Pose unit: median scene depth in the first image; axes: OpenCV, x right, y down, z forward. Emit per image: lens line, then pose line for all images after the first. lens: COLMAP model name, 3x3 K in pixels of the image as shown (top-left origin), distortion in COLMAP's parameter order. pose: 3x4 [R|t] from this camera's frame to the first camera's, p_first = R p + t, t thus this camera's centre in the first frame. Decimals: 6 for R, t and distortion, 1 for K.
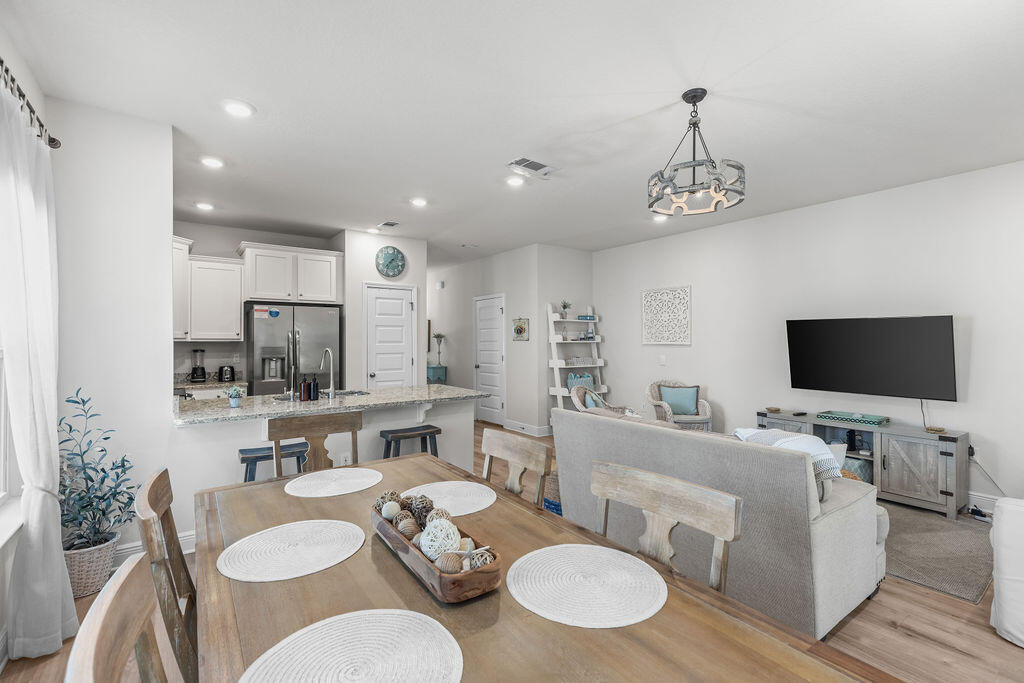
lens RADIAL K [[457.3, 0, 511.5], [0, 457.3, 338.0], [0, 0, 1]] dist [0.006991, 0.000142]
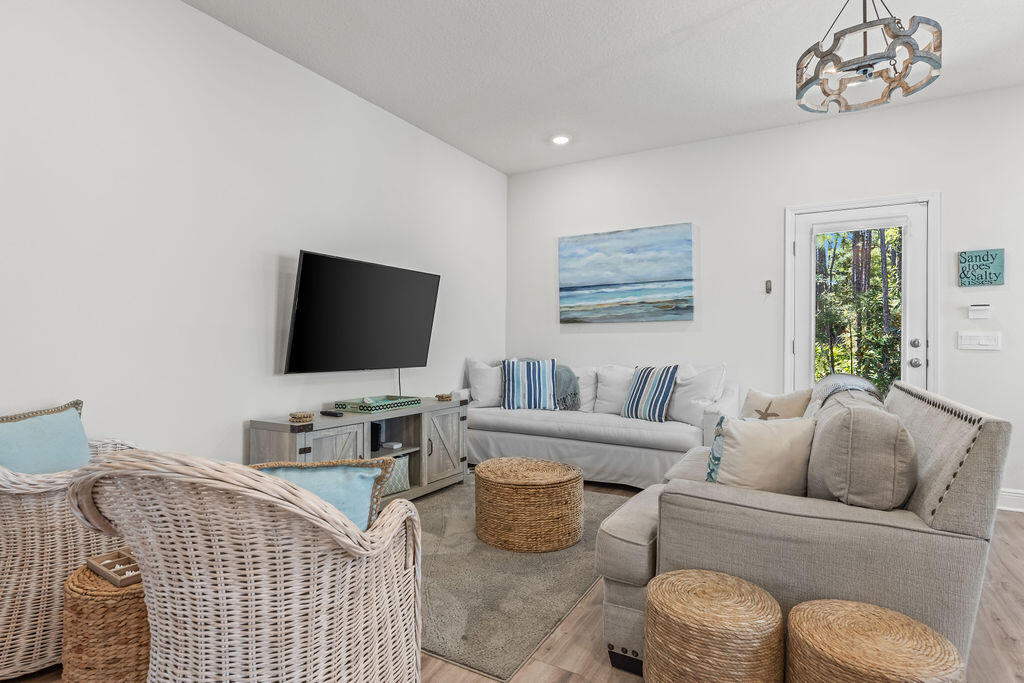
lens RADIAL K [[530.8, 0, 510.7], [0, 530.8, 338.2], [0, 0, 1]] dist [0.000372, 0.000406]
pose [[-0.404599, 0.001633, 0.914493, -0.069279], [-0.012101, 0.999901, -0.007140, 0.056433], [-0.914414, -0.013955, -0.404539, 0.848549]]
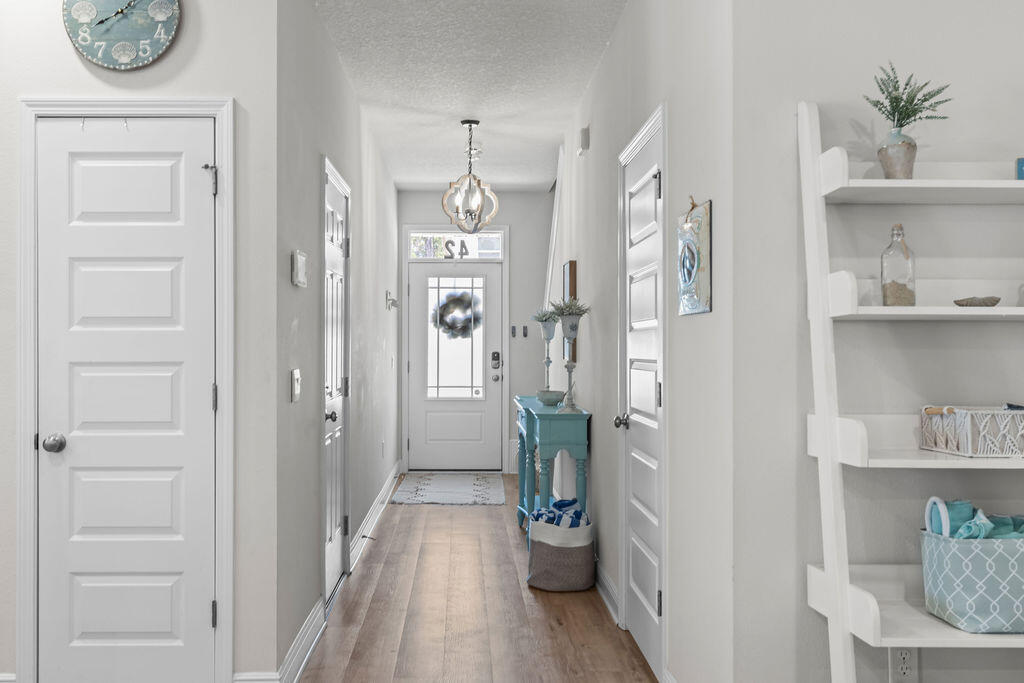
lens RADIAL K [[939.8, 0, 469.9], [0, 939.8, 339.8], [0, 0, 1]] dist [0.001872, 0.000357]
pose [[0.812375, 0.000088, -0.583135, 0.223394], [0.002495, 0.999990, 0.003627, 0.019621], [0.583130, -0.004402, 0.812367, 0.723449]]
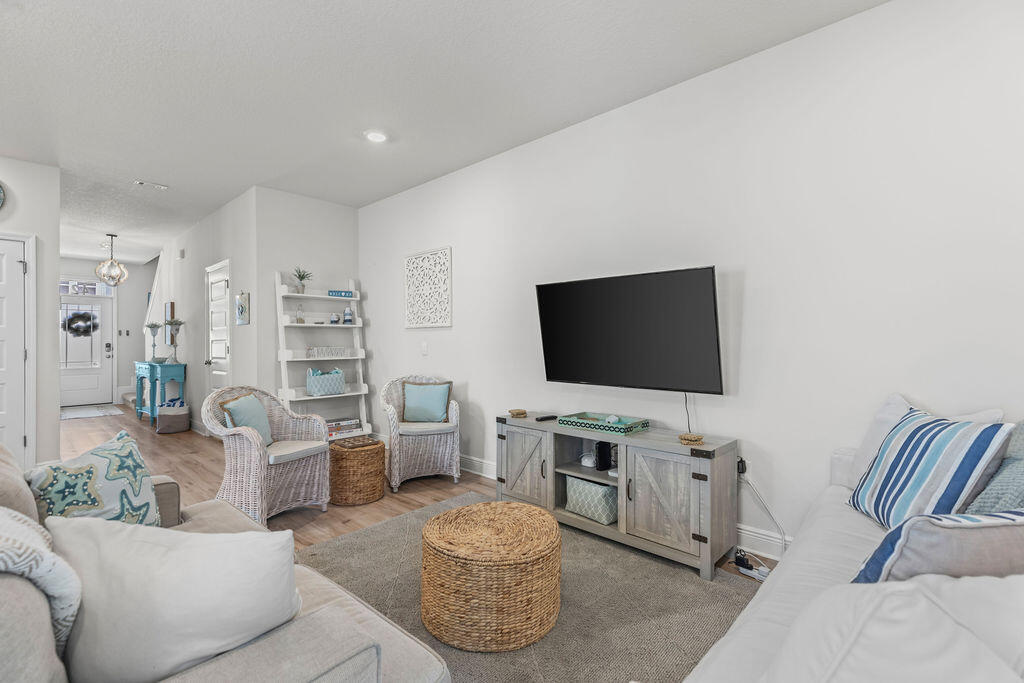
lens RADIAL K [[457.3, 0, 511.5], [0, 457.3, 338.0], [0, 0, 1]] dist [0.006991, 0.000142]
pose [[0.980356, -0.004743, 0.197177, 0.350029], [0.004778, 0.999989, 0.000295, 0.034934], [-0.197176, 0.000653, 0.980368, 0.263945]]
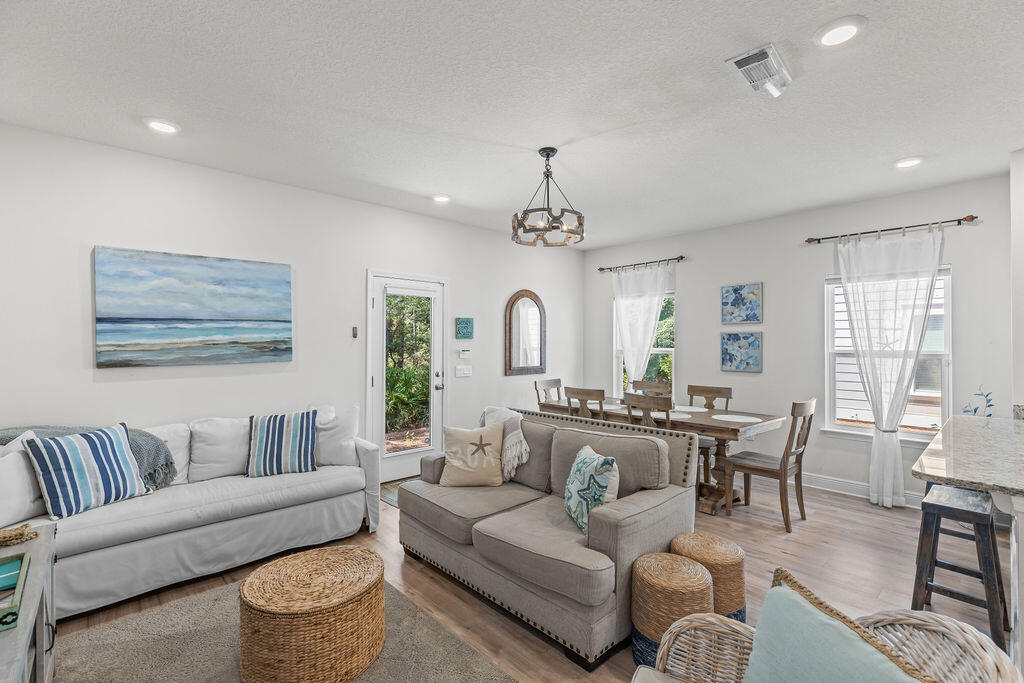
lens RADIAL K [[455.7, 0, 512.9], [0, 455.7, 340.0], [0, 0, 1]] dist [0.003020, 0.000464]
pose [[-0.992645, -0.001043, -0.121058, 0.291998], [0.000631, 0.999905, -0.013786, -0.001580], [0.121060, -0.013761, -0.992550, 1.005377]]
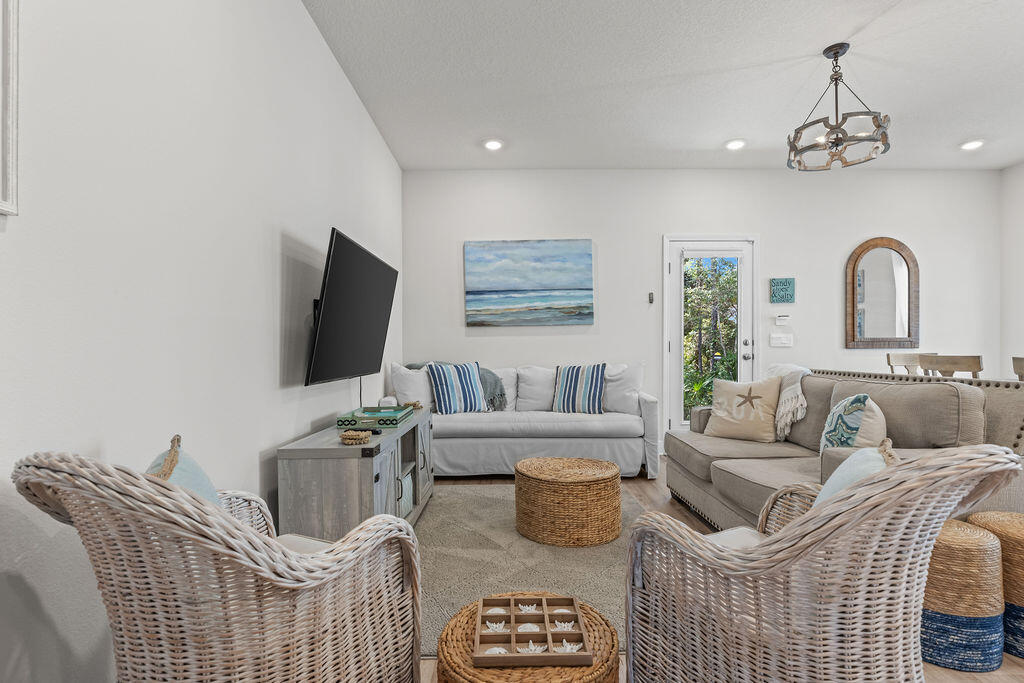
lens RADIAL K [[508.1, 0, 511.3], [0, 508.1, 348.9], [0, 0, 1]] dist [-0.000228, -0.000556]
pose [[-0.815089, 0.001906, 0.579333, 0.152264], [0.001297, 0.999998, -0.001466, 0.063403], [-0.579335, -0.000444, -0.815090, 1.070014]]
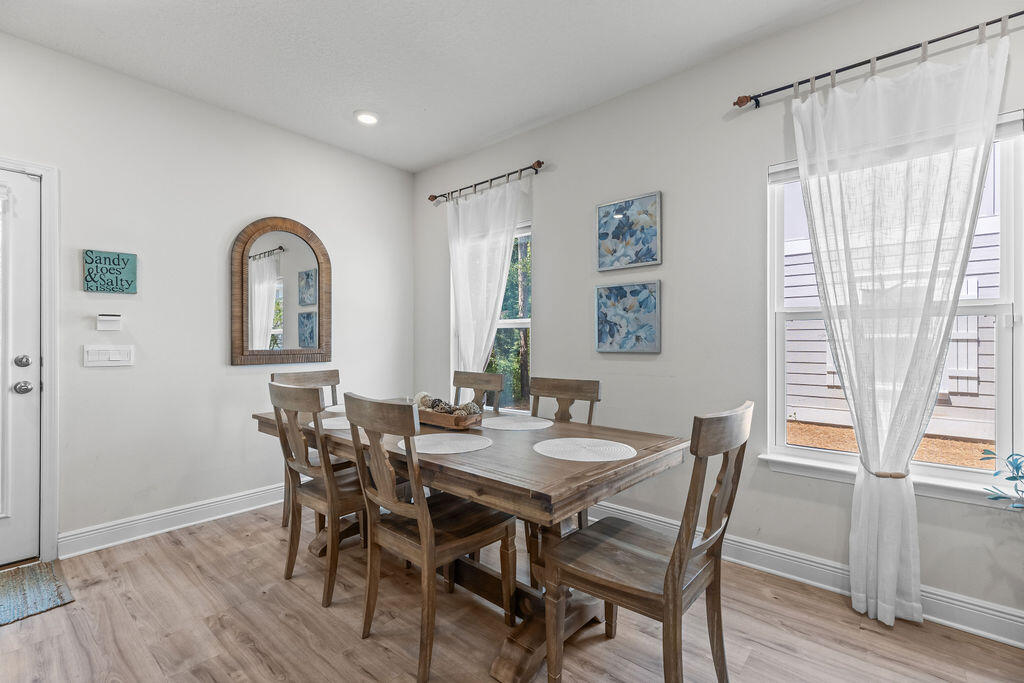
lens RADIAL K [[455.7, 0, 512.9], [0, 455.7, 340.0], [0, 0, 1]] dist [0.003020, 0.000464]
pose [[-0.973263, 0.001616, -0.229688, -0.015368], [0.003523, 0.999963, -0.007895, 0.037161], [0.229667, -0.008493, -0.973232, 0.641260]]
